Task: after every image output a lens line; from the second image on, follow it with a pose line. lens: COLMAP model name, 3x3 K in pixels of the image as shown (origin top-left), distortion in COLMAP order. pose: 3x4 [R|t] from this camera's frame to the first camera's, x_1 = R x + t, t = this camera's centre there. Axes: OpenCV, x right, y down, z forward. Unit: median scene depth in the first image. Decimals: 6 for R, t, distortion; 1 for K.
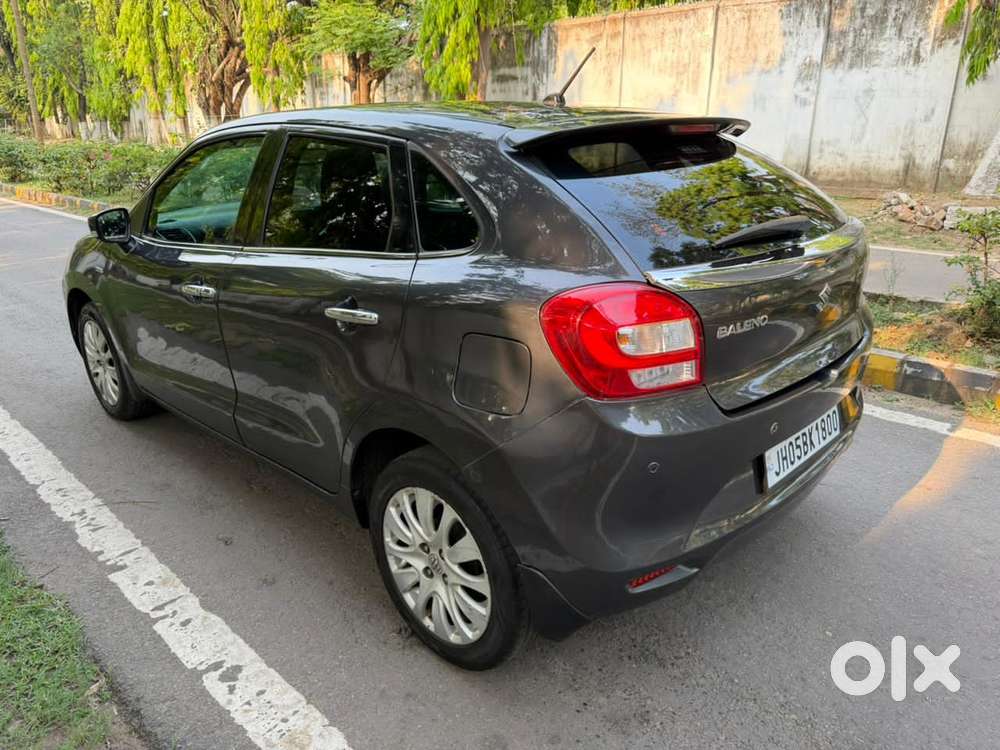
lens RADIAL K [[721.0, 0, 497.9], [0, 721.0, 371.3], [0, 0, 1]] dist [0.008411, -0.018322]
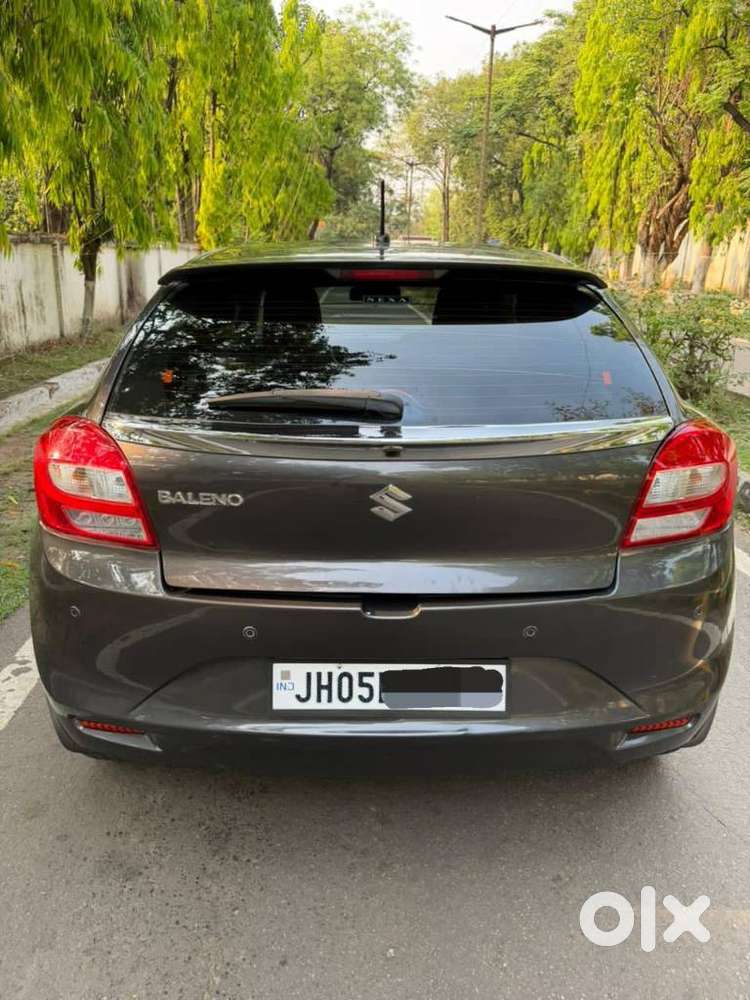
lens RADIAL K [[721.0, 0, 381.8], [0, 721.0, 495.4], [0, 0, 1]] dist [0.008411, -0.018322]
pose [[0.718062, 0.235432, -0.654950, 0.638332], [-0.246292, 0.966111, 0.077258, -0.112298], [0.650944, 0.105833, 0.751713, 0.294396]]
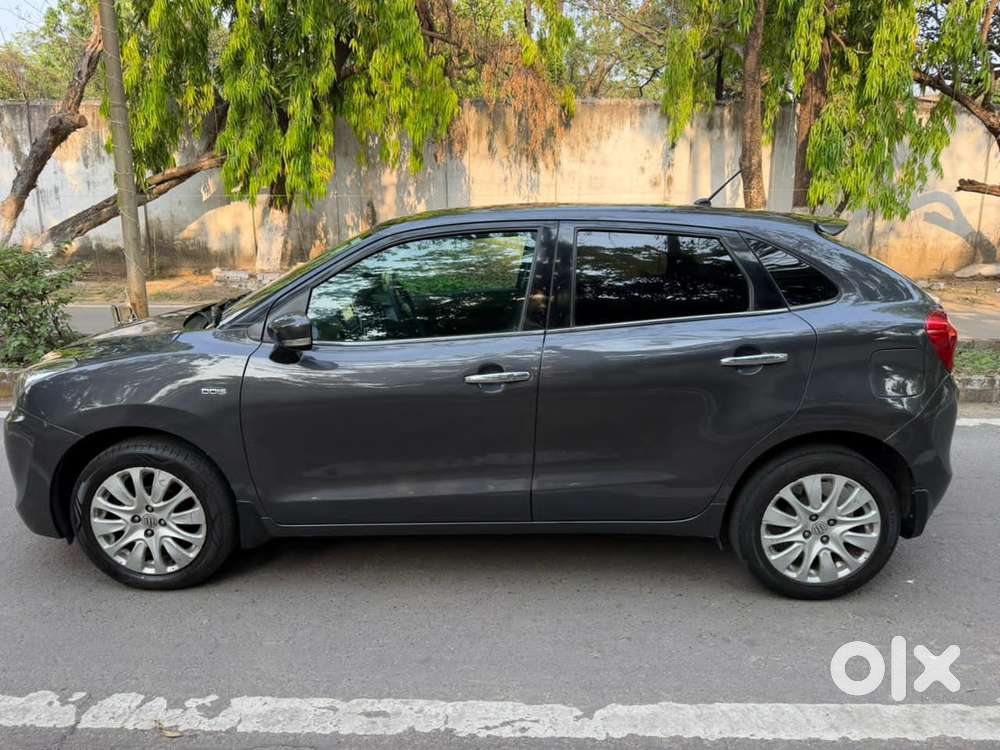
lens RADIAL K [[721.0, 0, 500.7], [0, 721.0, 380.0], [0, 0, 1]] dist [0.008411, -0.018322]
pose [[0.724200, -0.147959, 0.673530, -0.990710], [0.214519, 0.976587, -0.016124, -0.081535], [-0.655375, 0.156162, 0.738984, 0.224332]]
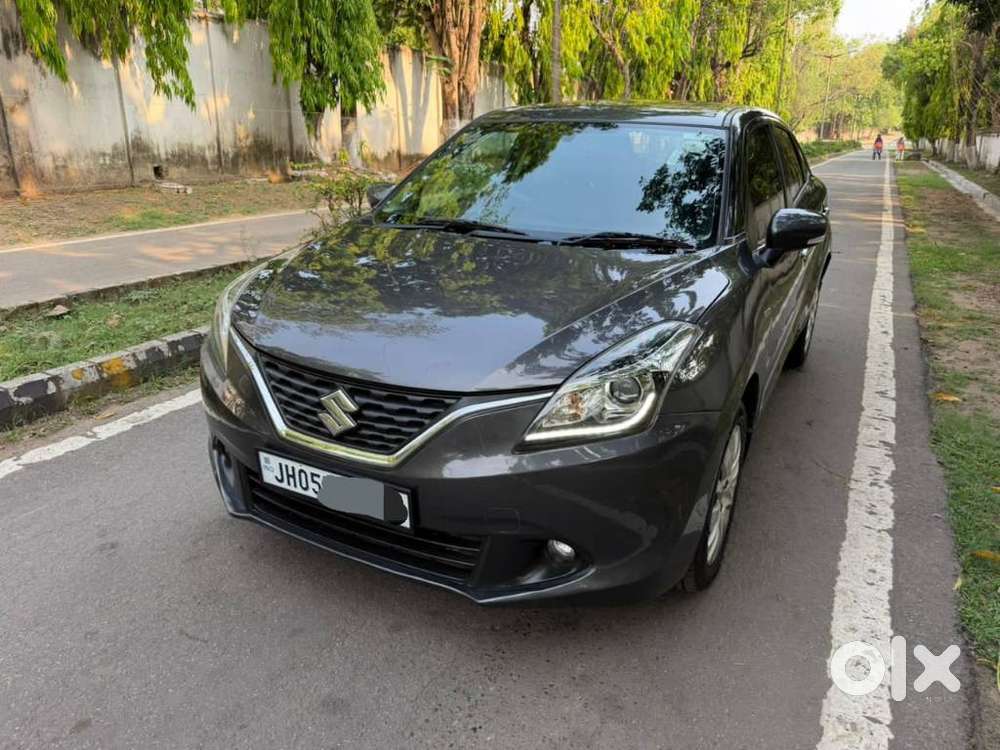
lens RADIAL K [[721.0, 0, 494.3], [0, 721.0, 374.1], [0, 0, 1]] dist [0.008411, -0.018322]
pose [[-0.281166, -0.306045, 0.909550, -1.318144], [0.300709, 0.871955, 0.386352, -0.510849], [-0.911329, 0.382139, -0.153134, 1.591595]]
